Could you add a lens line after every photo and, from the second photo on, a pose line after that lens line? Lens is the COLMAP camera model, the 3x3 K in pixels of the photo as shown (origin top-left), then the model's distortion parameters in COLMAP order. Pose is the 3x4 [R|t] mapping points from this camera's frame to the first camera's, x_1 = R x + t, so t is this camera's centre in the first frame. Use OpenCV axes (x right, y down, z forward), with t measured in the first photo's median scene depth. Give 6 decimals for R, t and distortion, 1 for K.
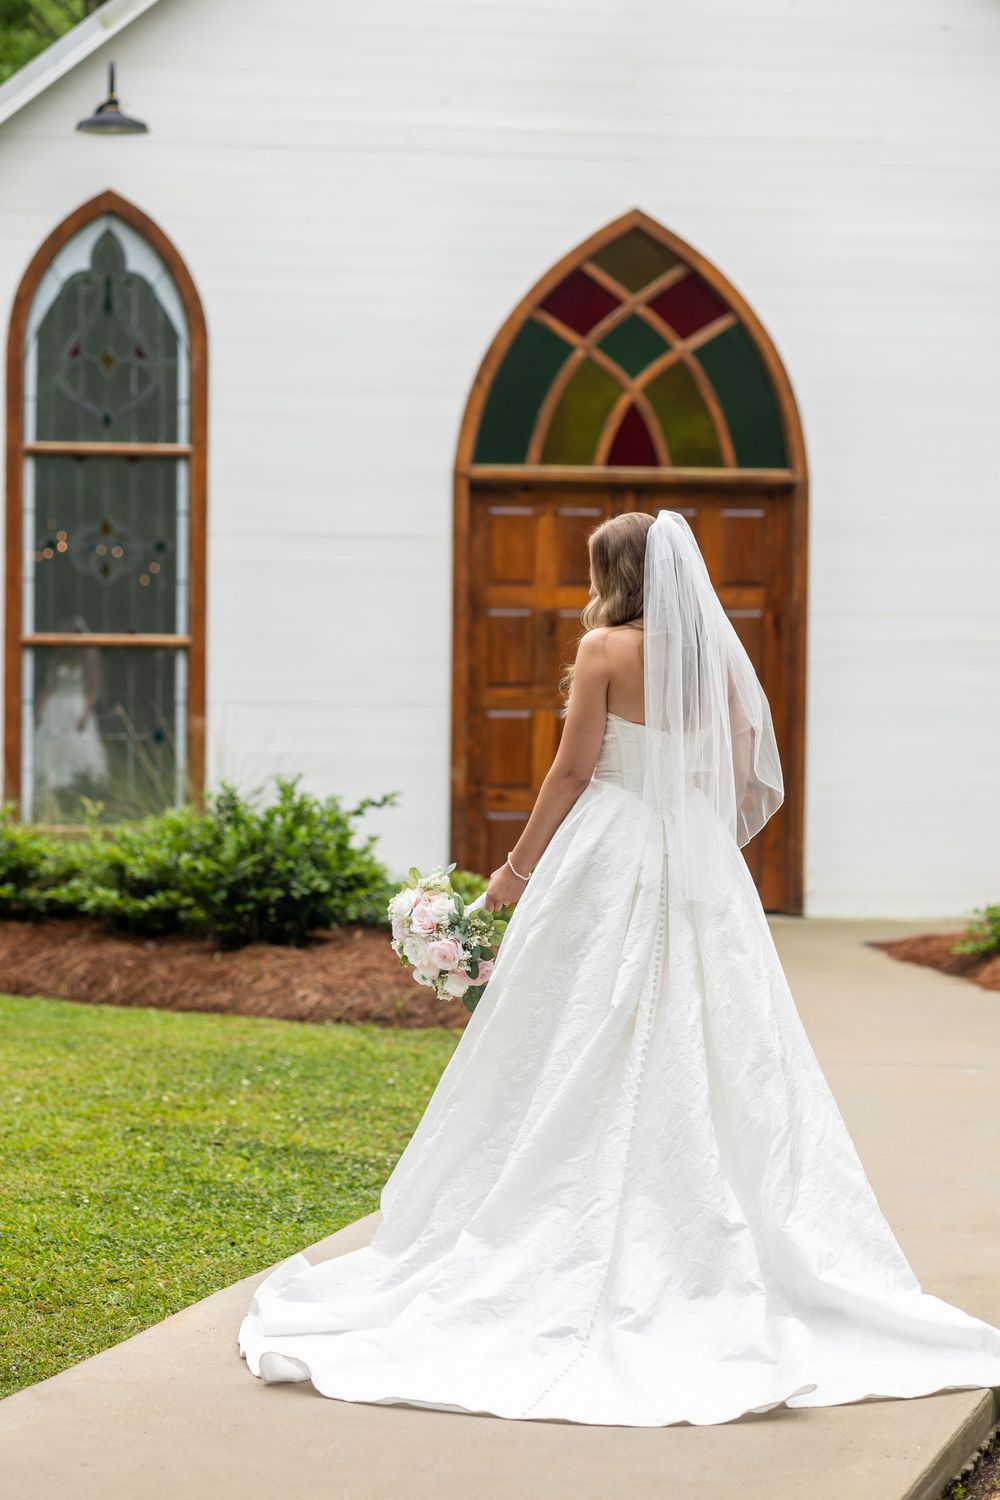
lens RADIAL K [[3404.6, 0, 486.2], [0, 3404.6, 756.6], [0, 0, 1]] dist [-0.021172, 0.000000]
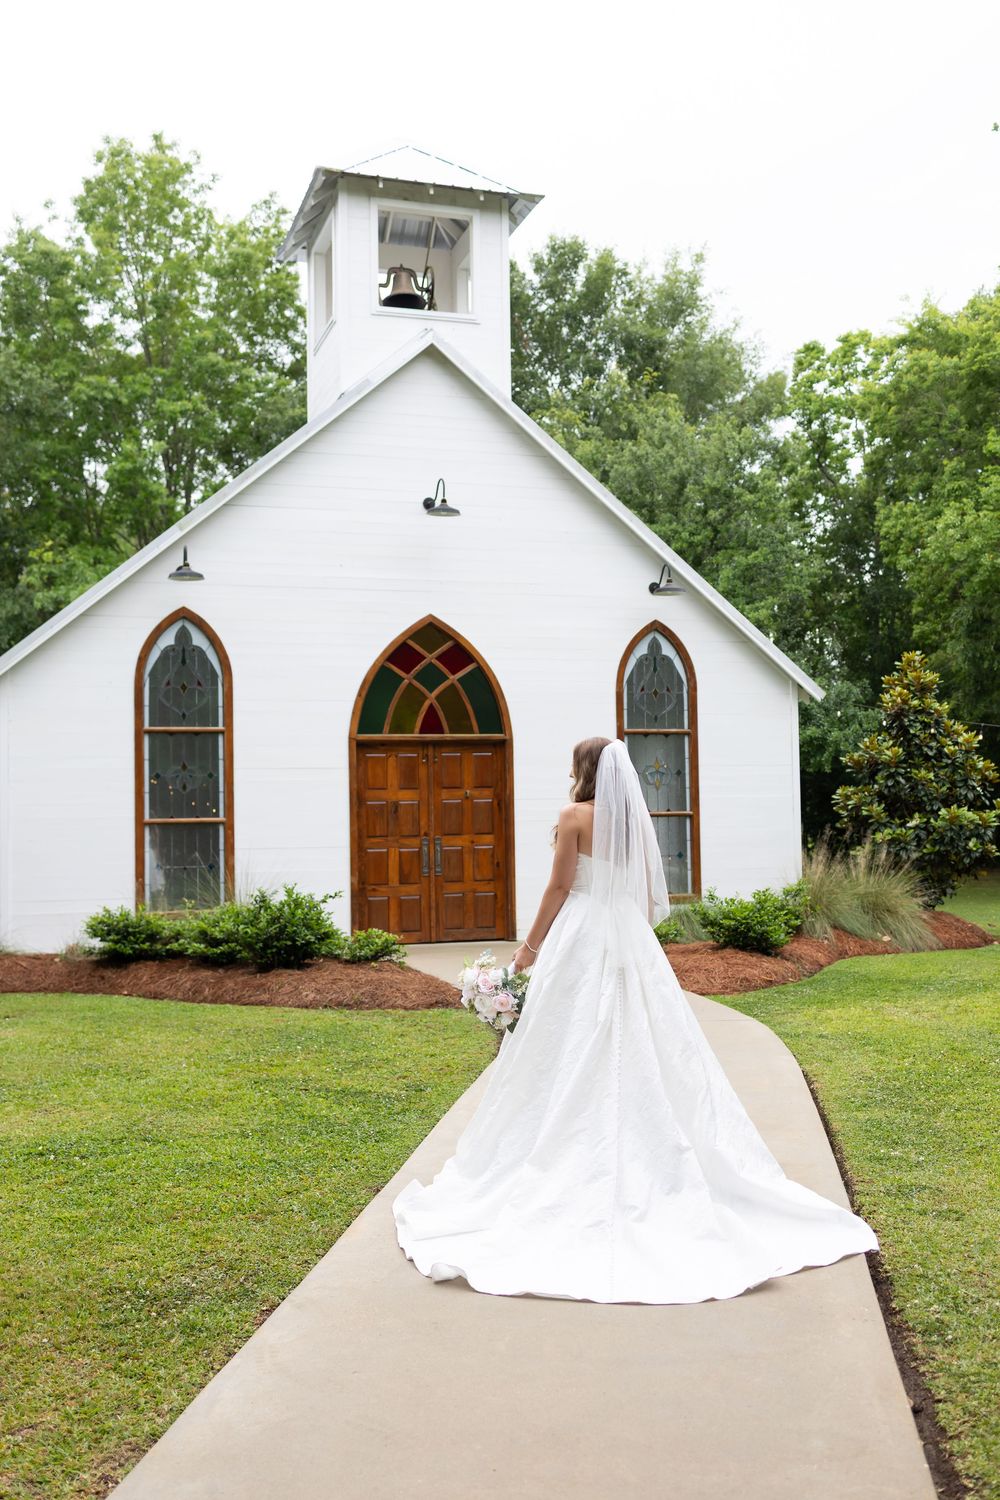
lens RADIAL K [[1401.6, 0, 474.7], [0, 1401.6, 756.6], [0, 0, 1]] dist [-0.019438, 0.000000]
pose [[0.991046, -0.020292, 0.131969, -0.048622], [0.030307, 0.996773, -0.074332, -0.004239], [-0.130035, 0.077666, 0.988463, 0.127648]]
